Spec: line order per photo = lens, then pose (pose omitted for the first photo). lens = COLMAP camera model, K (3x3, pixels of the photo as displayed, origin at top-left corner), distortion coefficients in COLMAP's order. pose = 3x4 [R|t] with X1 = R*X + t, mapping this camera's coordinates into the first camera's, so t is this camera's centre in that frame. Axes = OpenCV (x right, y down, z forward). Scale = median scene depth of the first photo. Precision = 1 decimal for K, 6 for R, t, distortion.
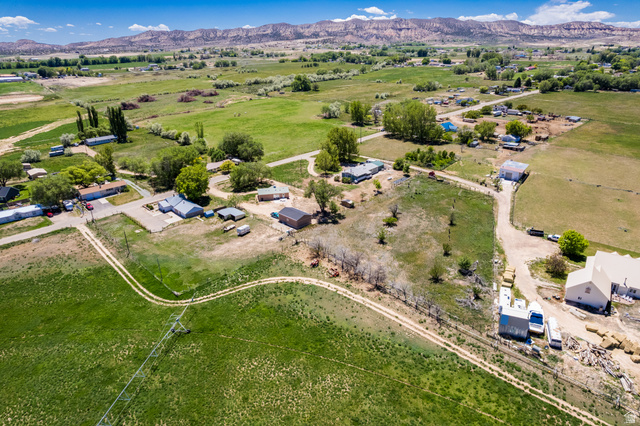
lens RADIAL K [[409.1, 0, 322.0], [0, 409.1, 213.7], [0, 0, 1]] dist [-0.072554, 0.068324]
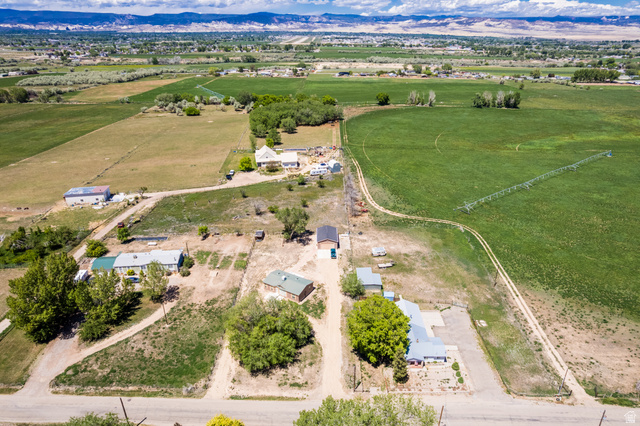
lens RADIAL K [[409.1, 0, 322.3], [0, 409.1, 213.9], [0, 0, 1]] dist [-0.072554, 0.068324]
pose [[-0.716780, -0.278656, 0.639201, -0.633612], [0.280117, 0.724395, 0.629910, -0.619861], [-0.638562, 0.630558, -0.441175, 1.329079]]
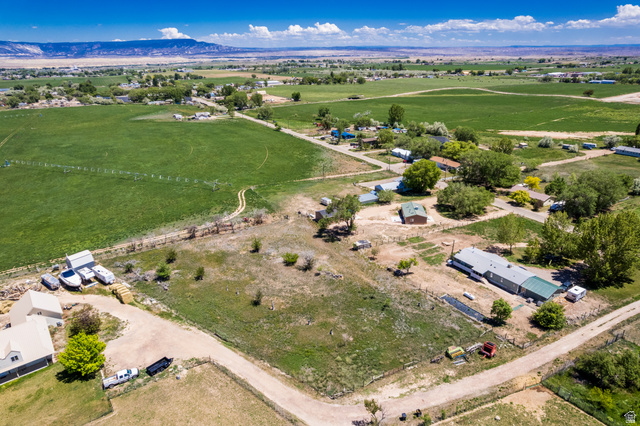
lens RADIAL K [[409.1, 0, 322.0], [0, 409.1, 214.7], [0, 0, 1]] dist [-0.072554, 0.068324]
pose [[-0.273197, 0.376561, -0.885192, 0.779675], [-0.357737, 0.814430, 0.456867, -0.416585], [0.892965, 0.441481, -0.087790, 1.007642]]
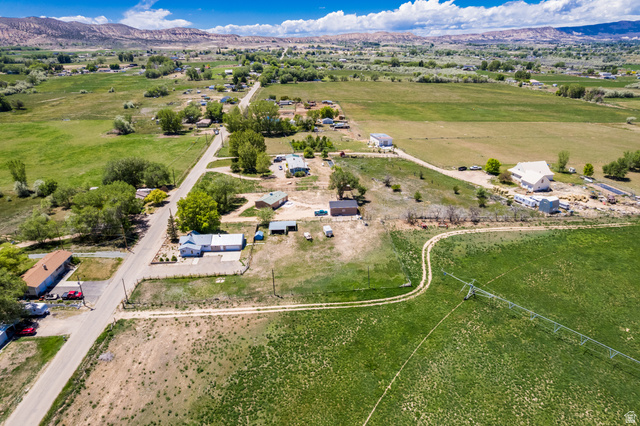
lens RADIAL K [[409.1, 0, 322.0], [0, 409.1, 213.8], [0, 0, 1]] dist [-0.072554, 0.068324]
pose [[0.650003, -0.290371, 0.702268, -0.810364], [0.295916, 0.947893, 0.118038, -0.111075], [-0.699950, 0.131087, 0.702059, 0.275412]]
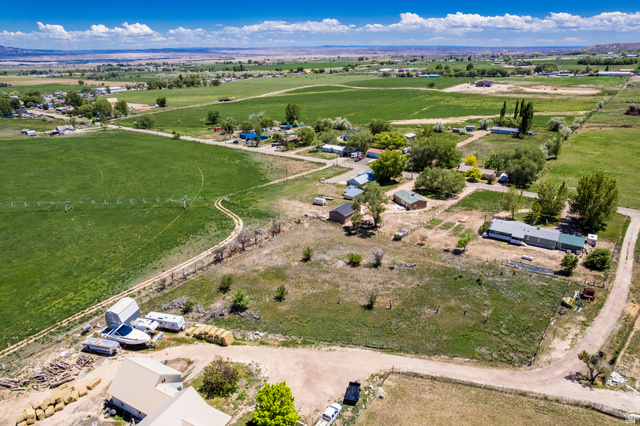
lens RADIAL K [[409.1, 0, 321.7], [0, 409.1, 215.0], [0, 0, 1]] dist [-0.072554, 0.068324]
pose [[0.130775, 0.386398, -0.913014, 0.796296], [-0.372638, 0.872553, 0.315900, -0.266066], [0.918716, 0.298912, 0.258095, 0.654277]]
